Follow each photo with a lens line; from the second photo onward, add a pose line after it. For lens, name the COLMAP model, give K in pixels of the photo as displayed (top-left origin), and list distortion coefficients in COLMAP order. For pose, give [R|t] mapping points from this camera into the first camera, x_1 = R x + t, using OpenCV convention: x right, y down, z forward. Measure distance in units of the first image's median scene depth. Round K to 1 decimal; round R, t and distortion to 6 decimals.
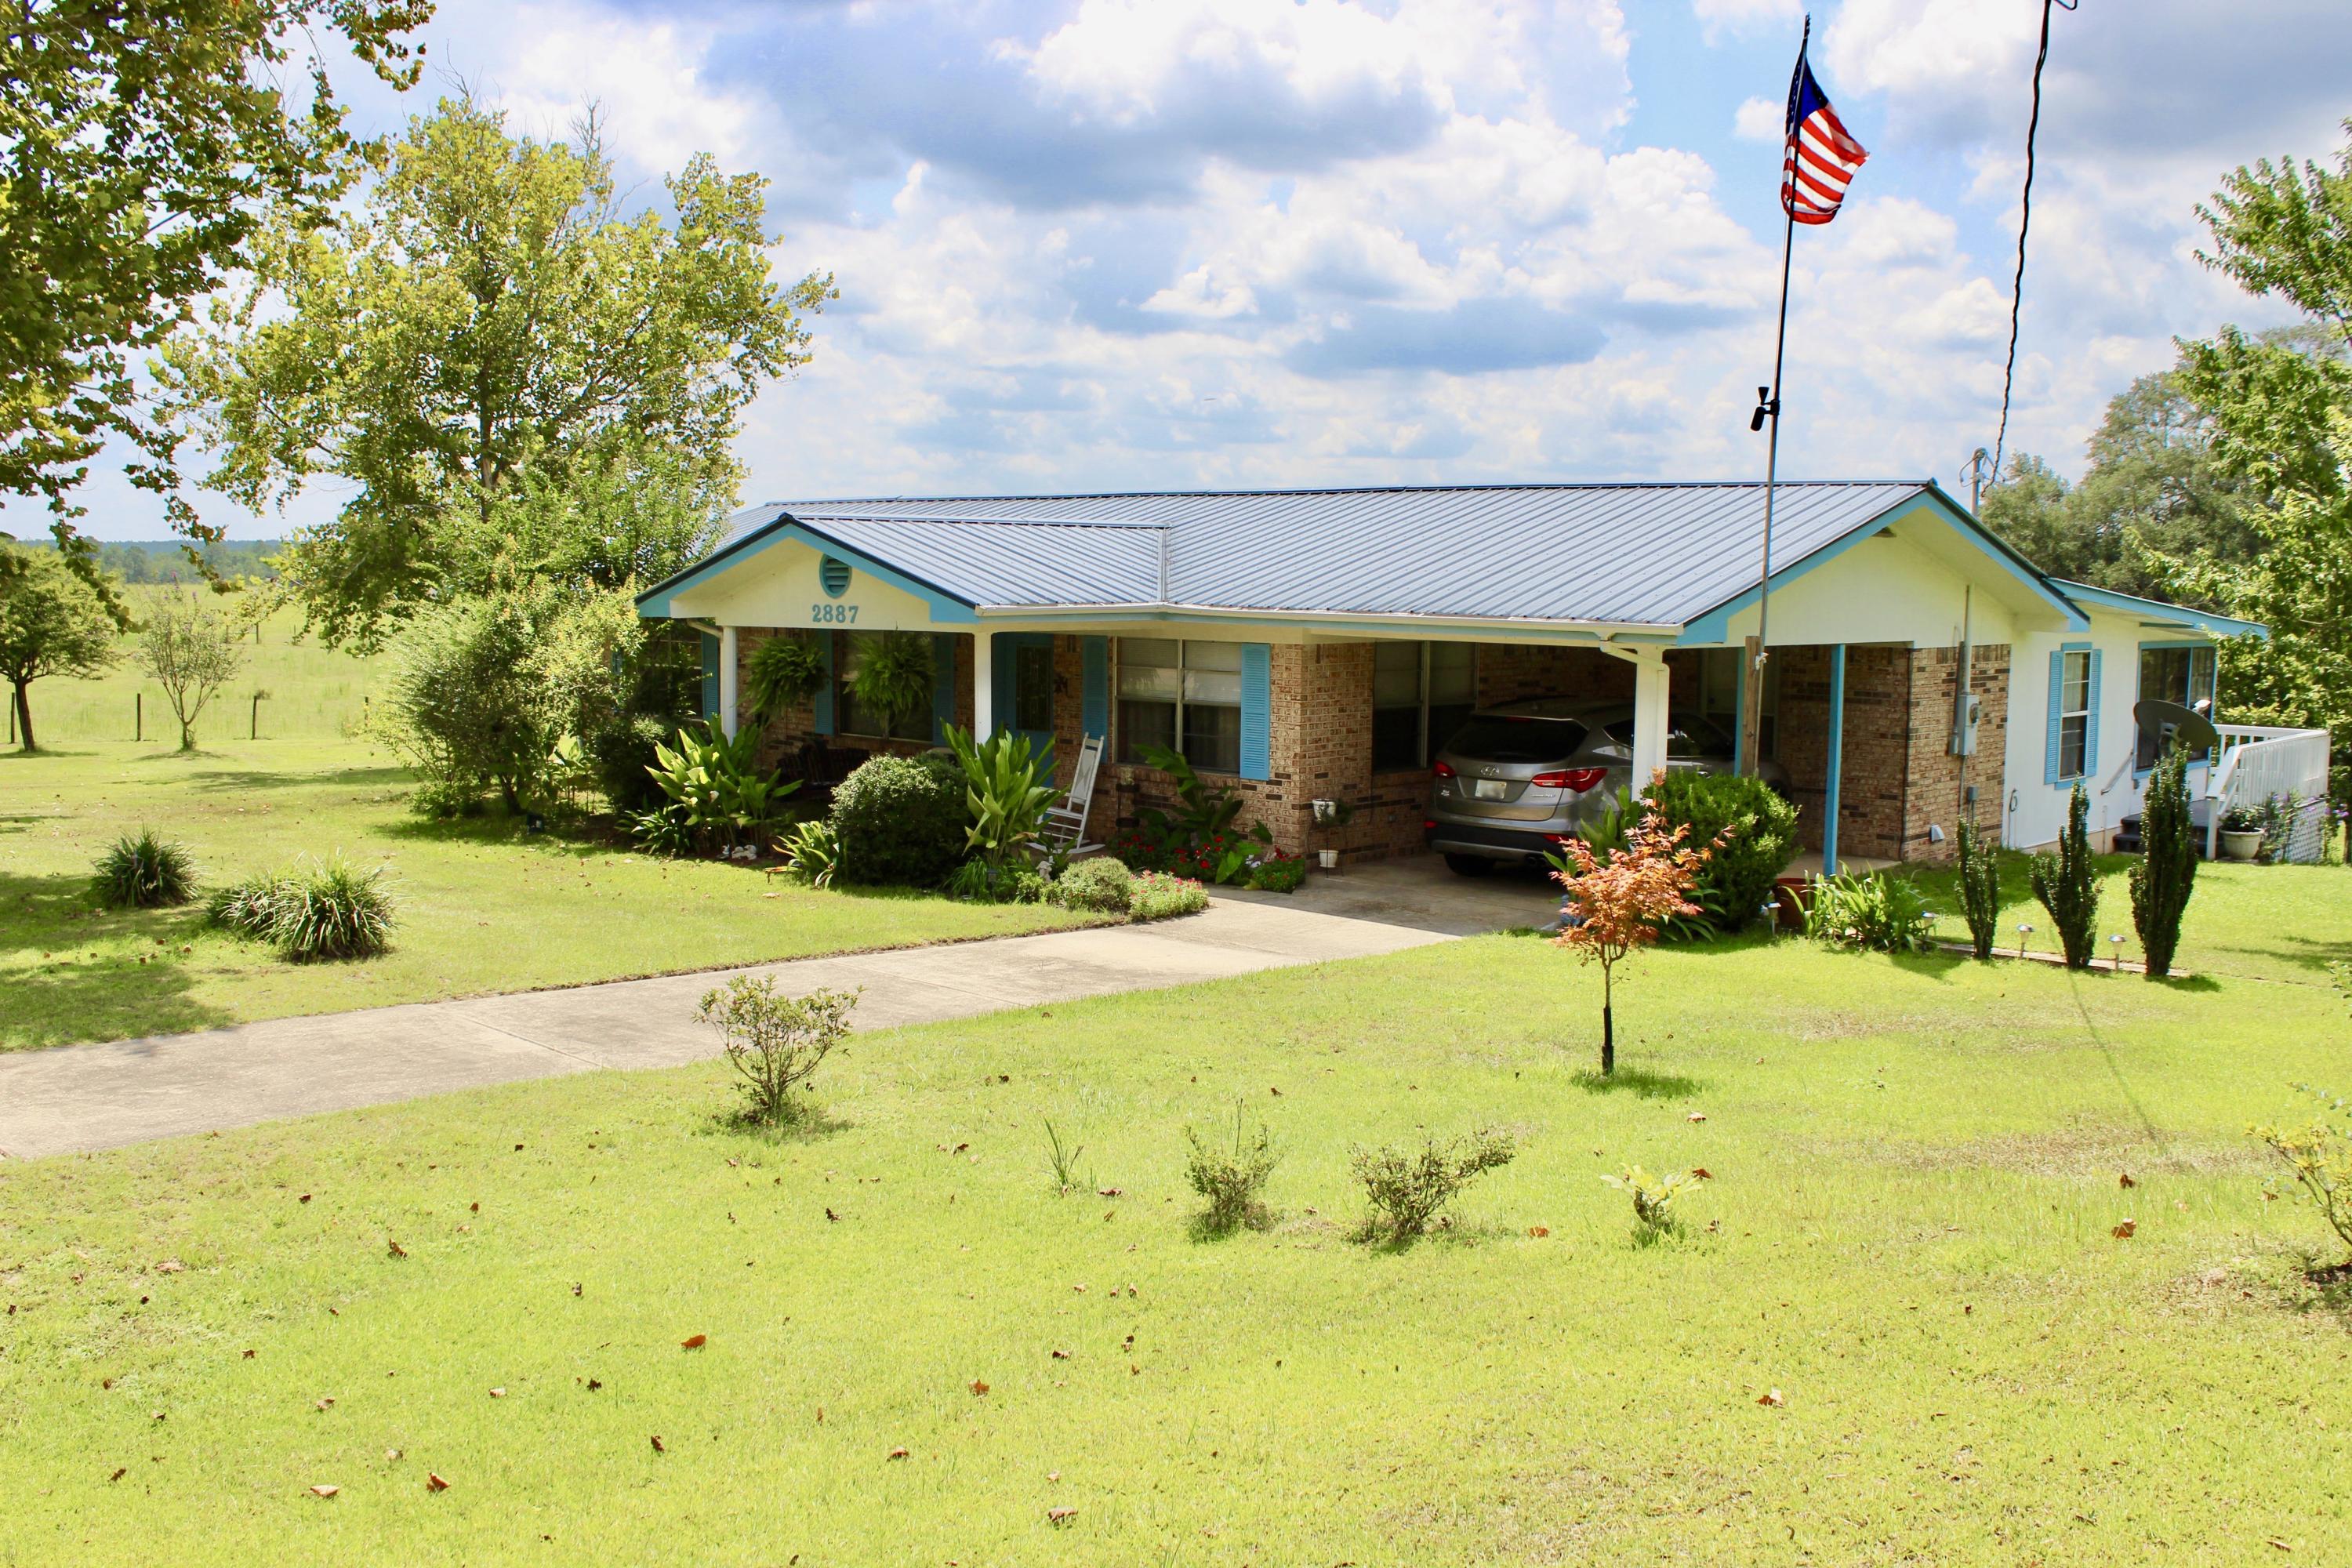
lens RADIAL K [[2051.9, 0, 1176.0], [0, 2051.9, 784.0], [0, 0, 1]] dist [-0.167661, 0.158758]
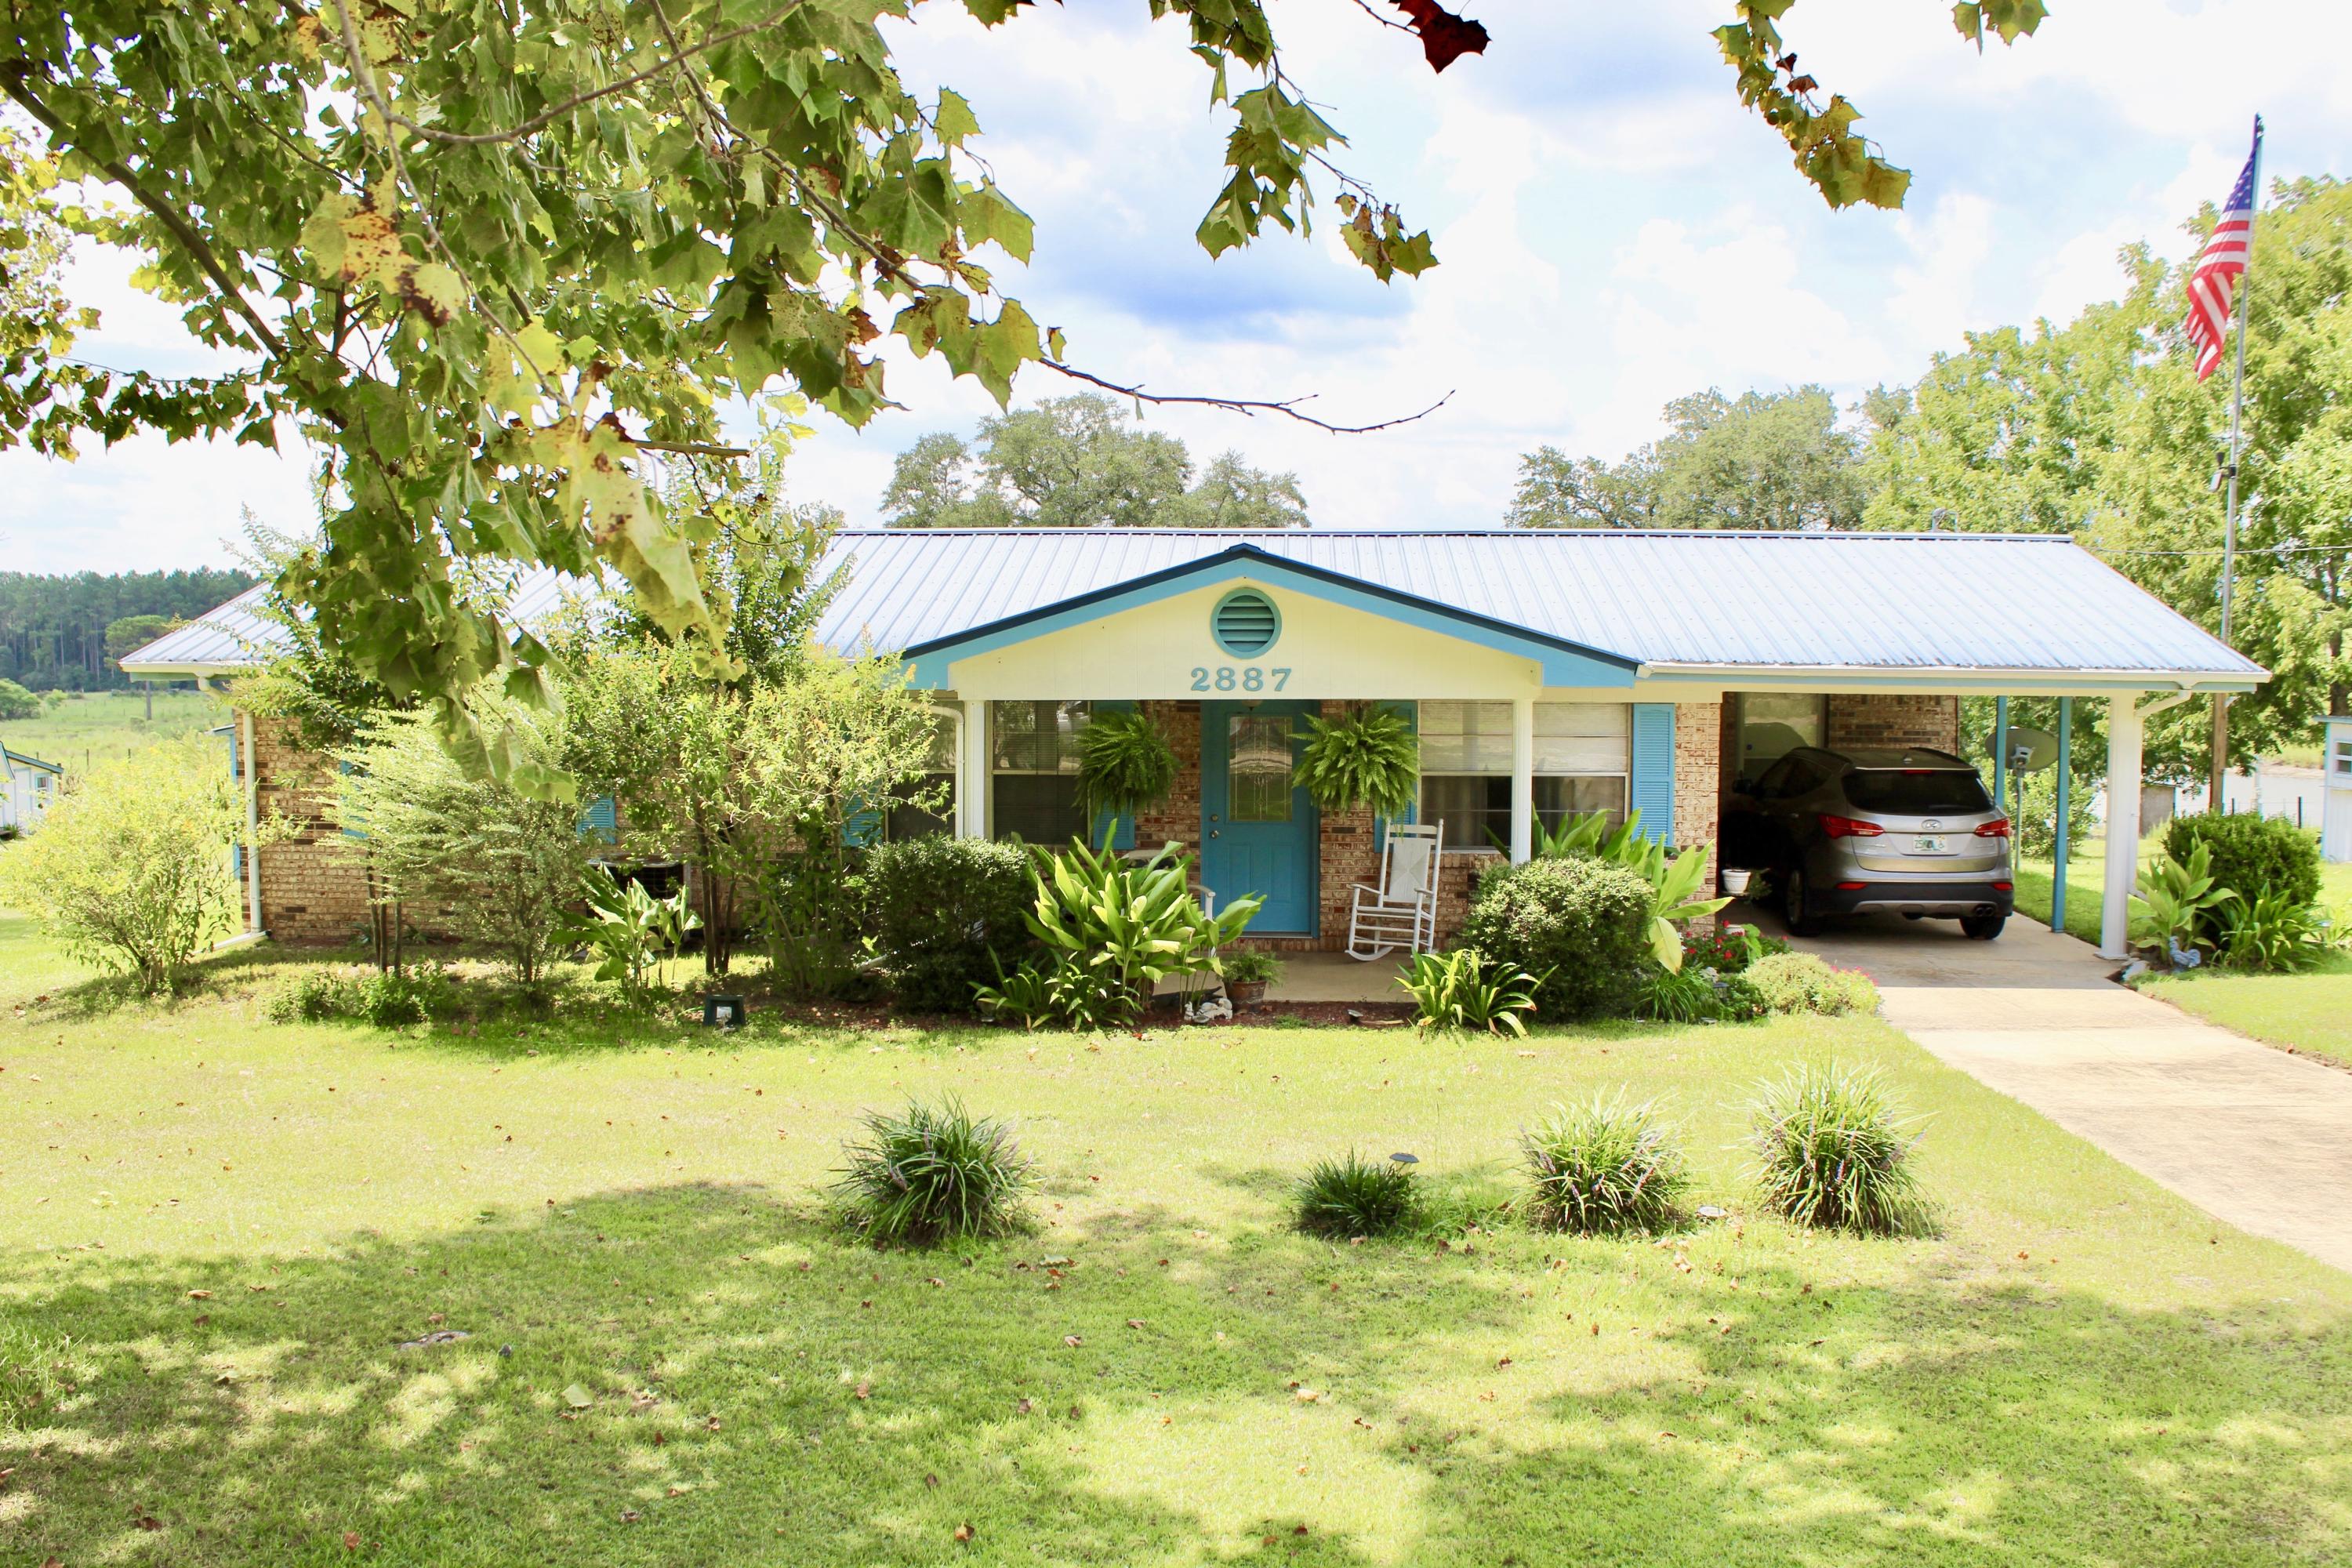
lens RADIAL K [[2051.9, 0, 1176.0], [0, 2051.9, 784.0], [0, 0, 1]] dist [-0.167661, 0.158758]
pose [[0.753358, -0.054228, 0.655370, -0.419131], [0.071153, 0.997465, 0.000742, -0.028892], [-0.653749, 0.046072, 0.755307, 0.272874]]
